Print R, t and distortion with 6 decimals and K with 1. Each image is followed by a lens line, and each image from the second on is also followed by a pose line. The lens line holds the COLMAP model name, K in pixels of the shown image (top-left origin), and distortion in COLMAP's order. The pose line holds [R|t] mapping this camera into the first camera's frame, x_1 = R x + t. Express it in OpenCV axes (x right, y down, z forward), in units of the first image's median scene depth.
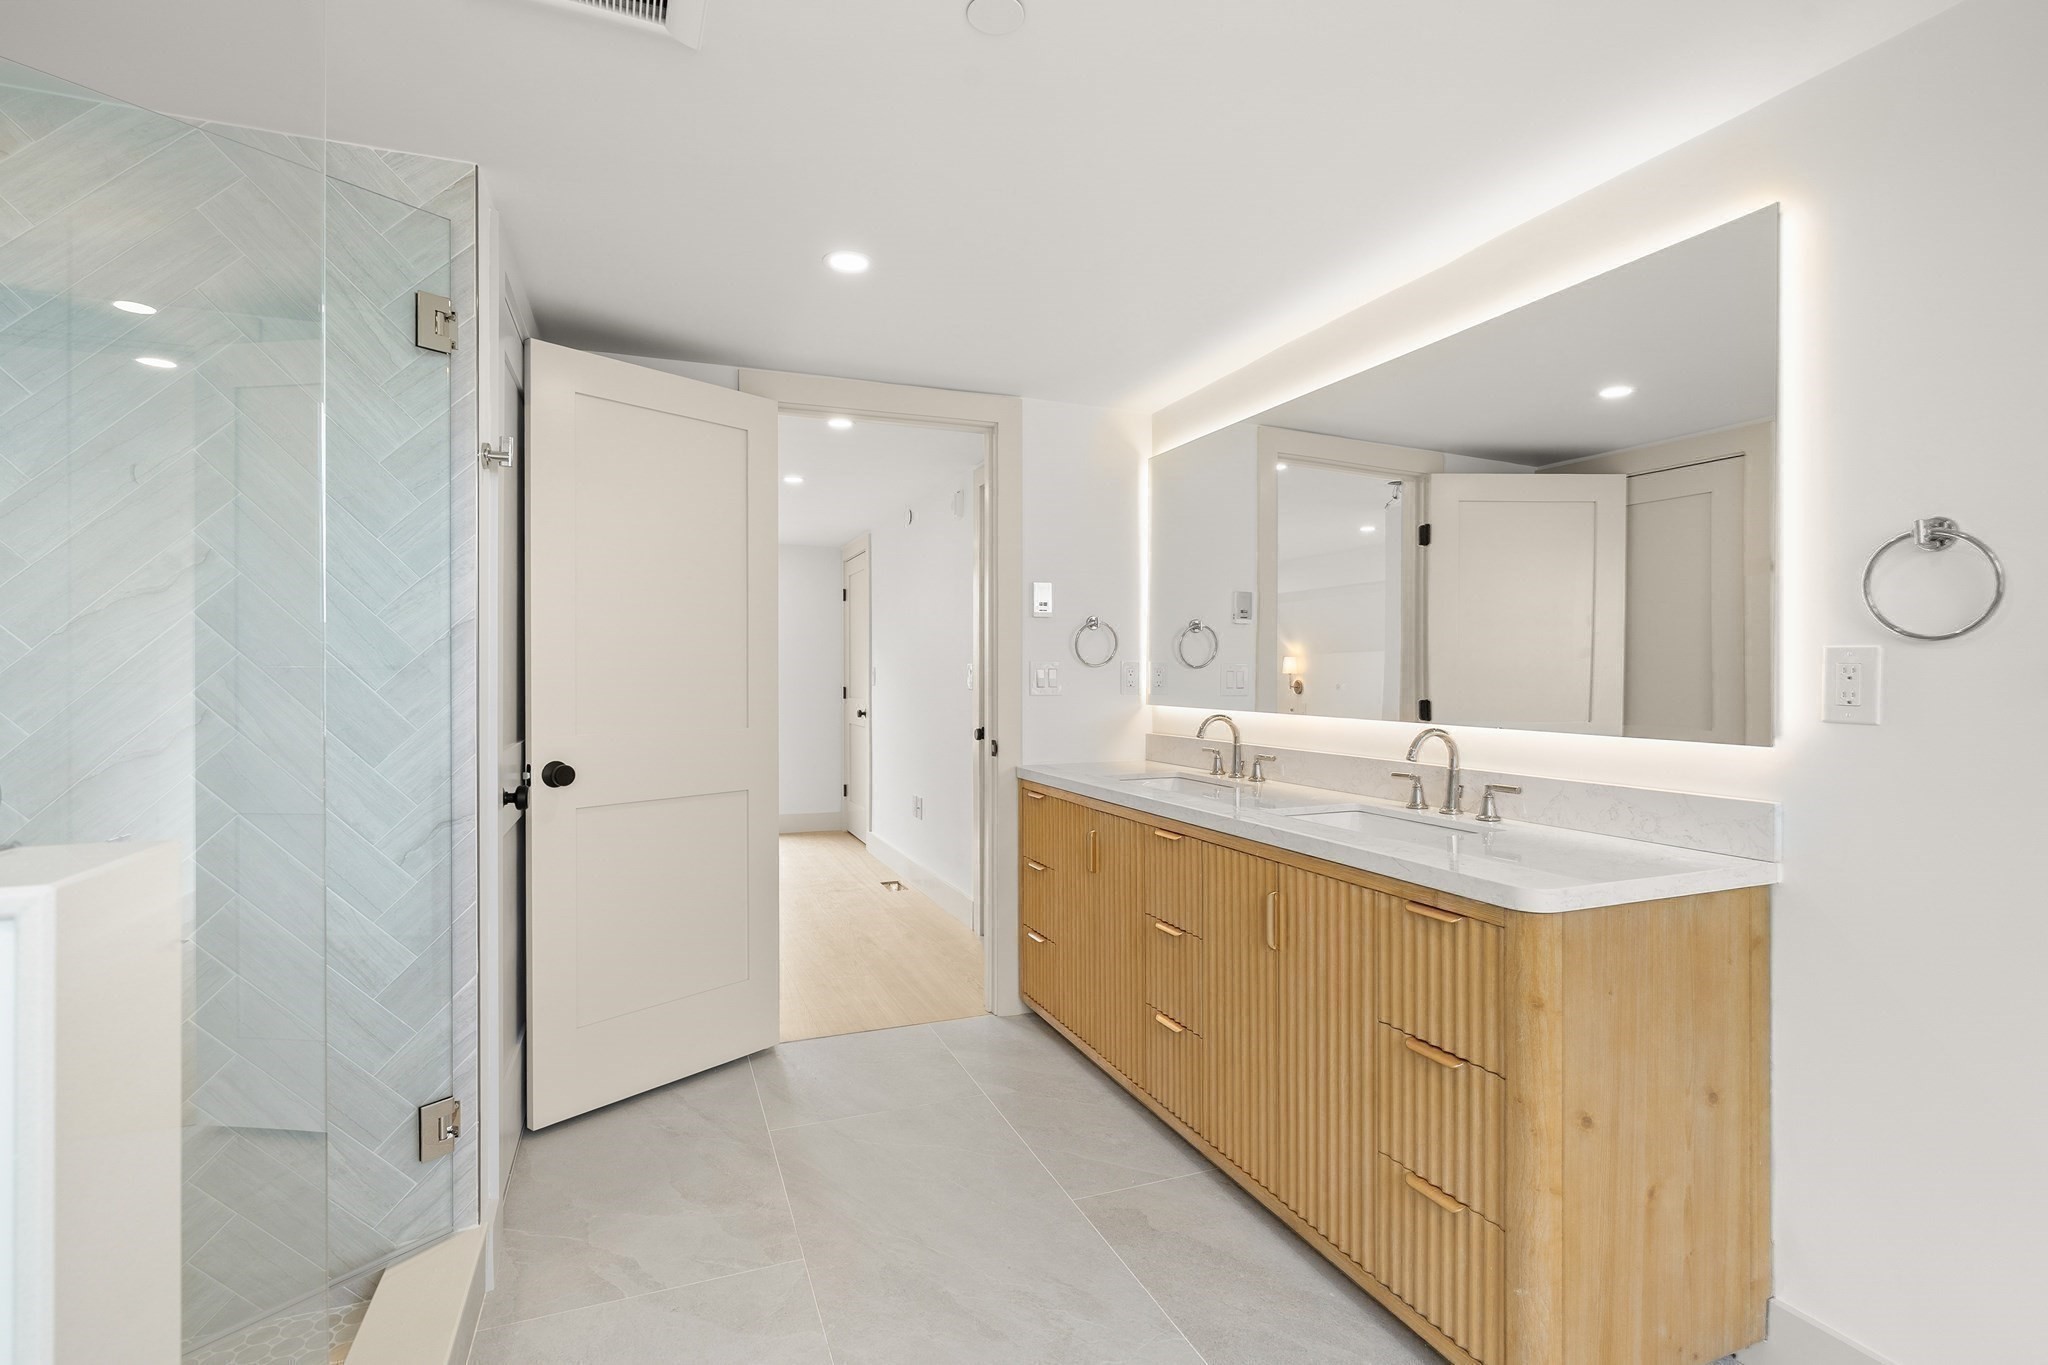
lens RADIAL K [[973.5, 0, 1022.6], [0, 973.5, 679.8], [0, 0, 1]] dist [0.000793, -0.000046]
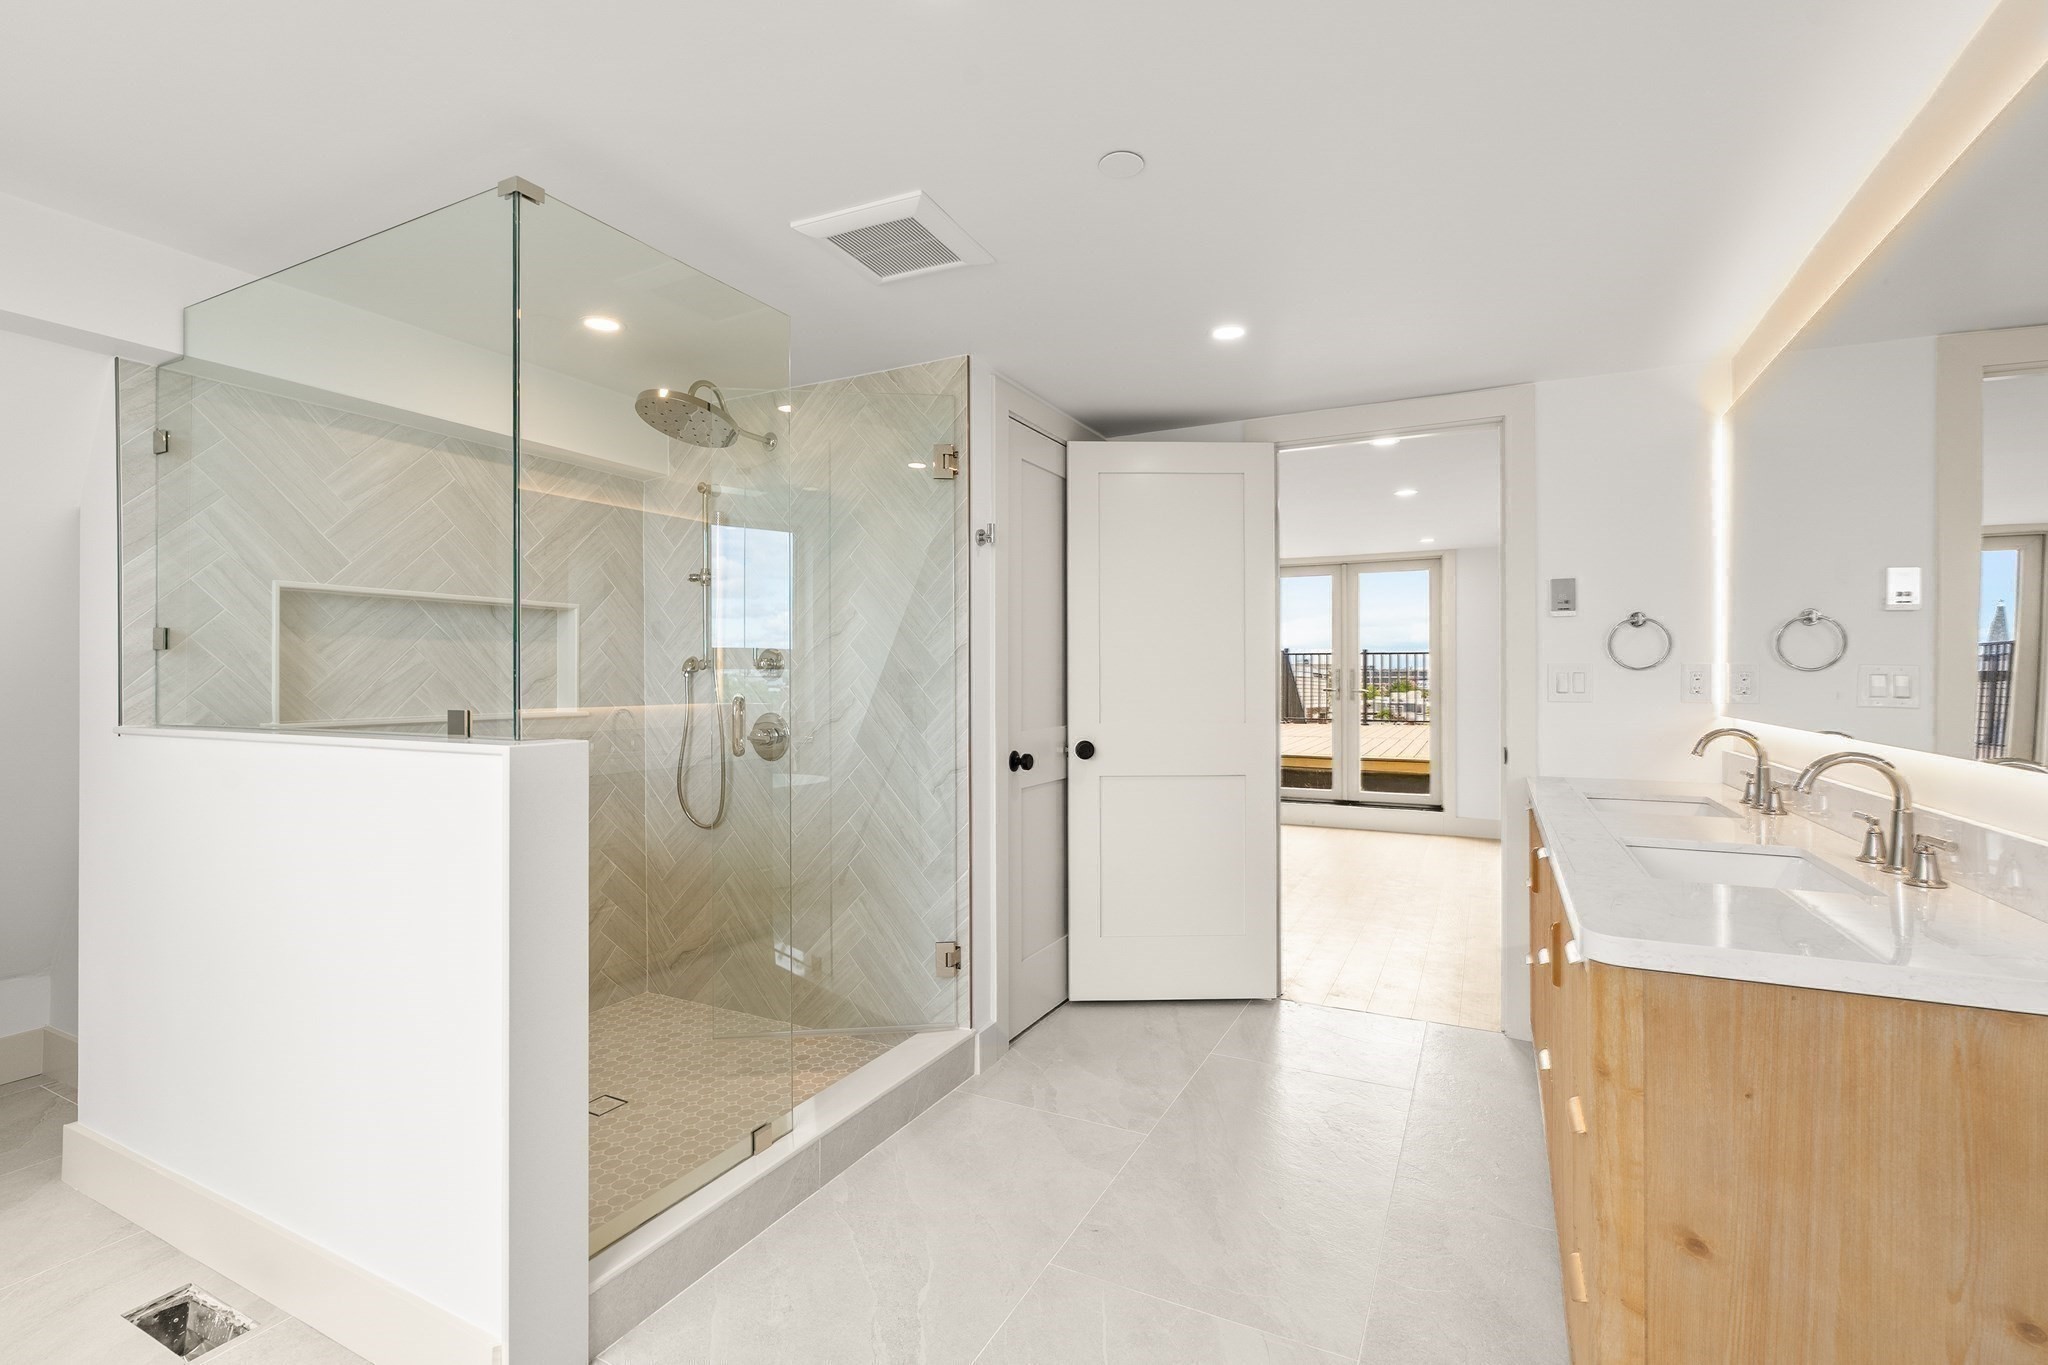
lens RADIAL K [[928.0, 0, 1024.0], [0, 928.0, 682.5], [0, 0, 1]] dist [0.000735, 0.000890]
pose [[0.662840, 0.003687, -0.748752, 0.614418], [-0.004075, 0.999991, 0.001316, -0.001279], [0.748750, 0.002179, 0.662849, 0.072332]]
